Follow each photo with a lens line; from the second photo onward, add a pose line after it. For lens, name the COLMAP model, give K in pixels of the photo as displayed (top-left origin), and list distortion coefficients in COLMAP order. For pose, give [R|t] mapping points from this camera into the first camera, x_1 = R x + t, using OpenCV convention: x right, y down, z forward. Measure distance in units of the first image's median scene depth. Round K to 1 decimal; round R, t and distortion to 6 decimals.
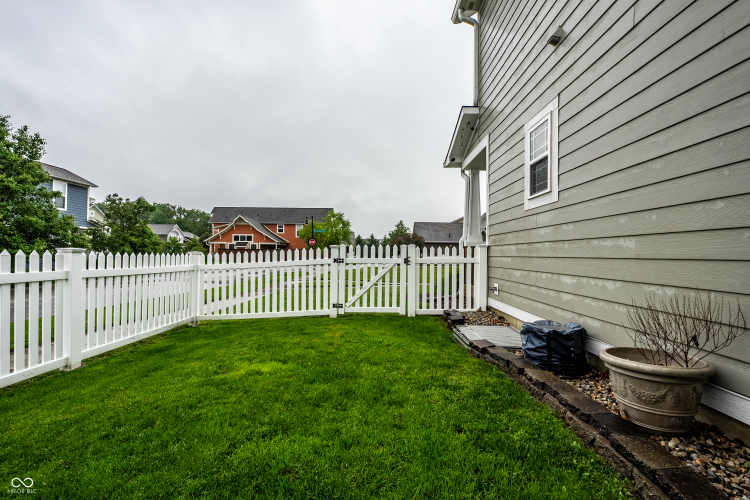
lens RADIAL K [[337.1, 0, 375.0], [0, 337.1, 250.0], [0, 0, 1]] dist [-0.000448, -0.000109]
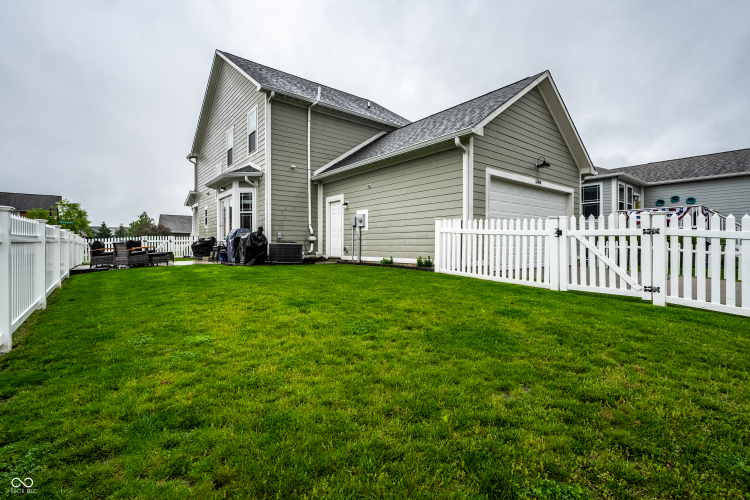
lens RADIAL K [[337.1, 0, 375.0], [0, 337.1, 250.0], [0, 0, 1]] dist [-0.000448, -0.000109]
pose [[0.766530, -0.021431, 0.641851, -0.063772], [0.002345, 0.999530, 0.030573, 0.003350], [-0.642204, -0.021930, 0.766220, -0.360462]]
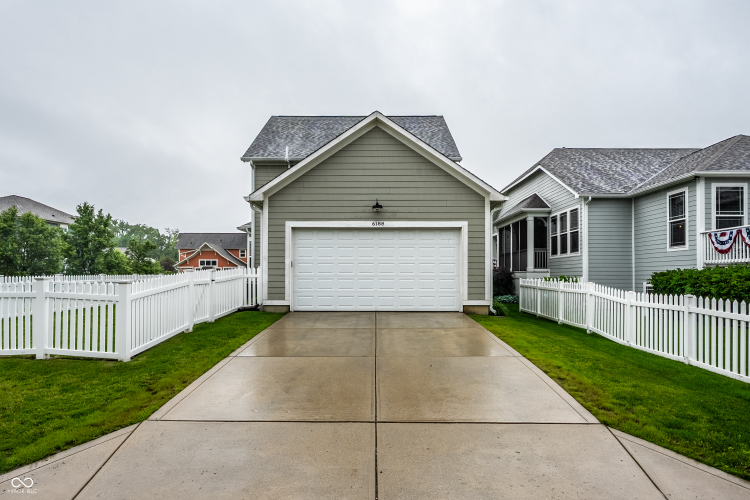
lens RADIAL K [[472.7, 0, 376.9], [0, 472.7, 272.2], [0, 0, 1]] dist [-0.000709, -0.000051]
pose [[0.999817, -0.009235, 0.016774, 0.128551], [0.009207, 0.999956, 0.001733, -0.002700], [-0.016790, -0.001579, 0.999858, -0.537418]]
